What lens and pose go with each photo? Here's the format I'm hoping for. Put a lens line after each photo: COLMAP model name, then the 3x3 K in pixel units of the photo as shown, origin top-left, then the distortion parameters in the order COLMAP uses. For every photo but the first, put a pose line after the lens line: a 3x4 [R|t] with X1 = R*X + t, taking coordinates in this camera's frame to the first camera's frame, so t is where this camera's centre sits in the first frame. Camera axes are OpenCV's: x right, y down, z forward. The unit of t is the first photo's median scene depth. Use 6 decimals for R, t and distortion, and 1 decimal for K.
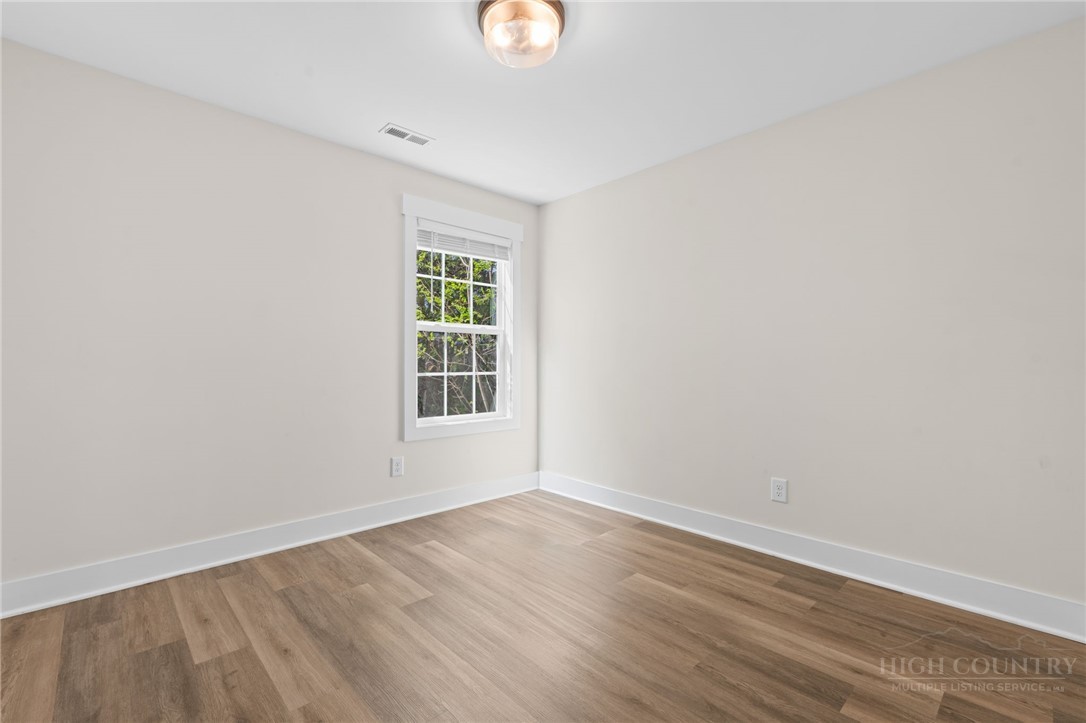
lens RADIAL K [[490.2, 0, 543.0], [0, 490.2, 361.5], [0, 0, 1]] dist [-0.000542, 0.000184]
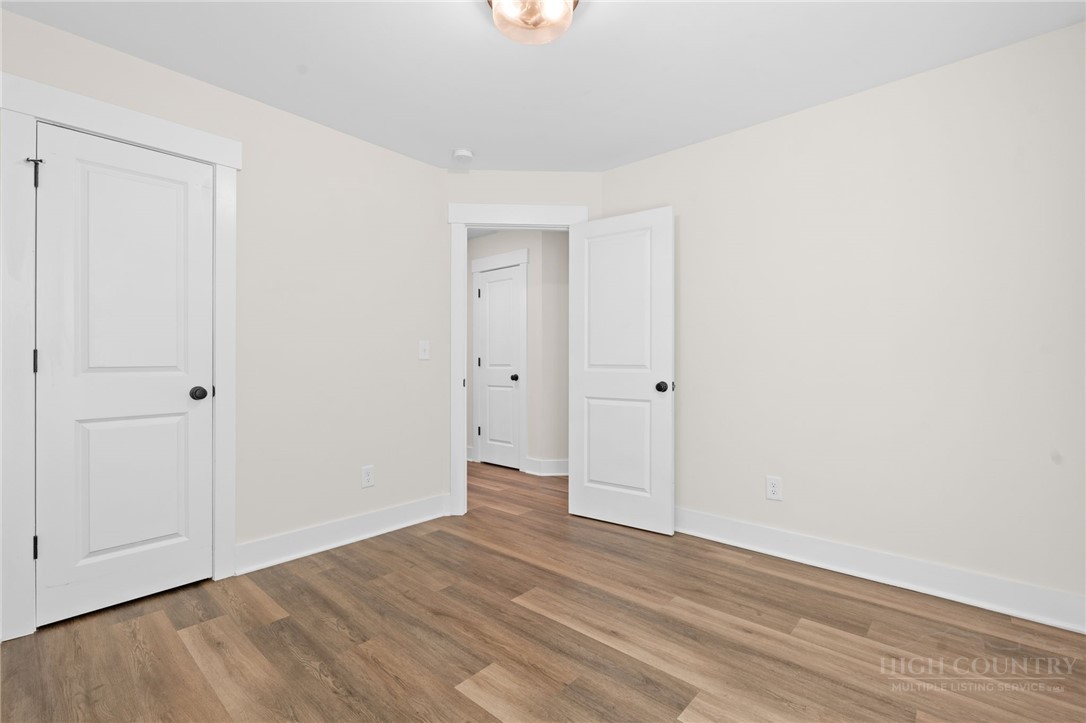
lens RADIAL K [[490.2, 0, 543.0], [0, 490.2, 361.5], [0, 0, 1]] dist [-0.000542, 0.000184]
pose [[-0.996296, -0.003535, -0.085917, 0.029162], [-0.003054, 0.999979, -0.005723, 0.014337], [0.085935, -0.005440, -0.996286, 3.747526]]
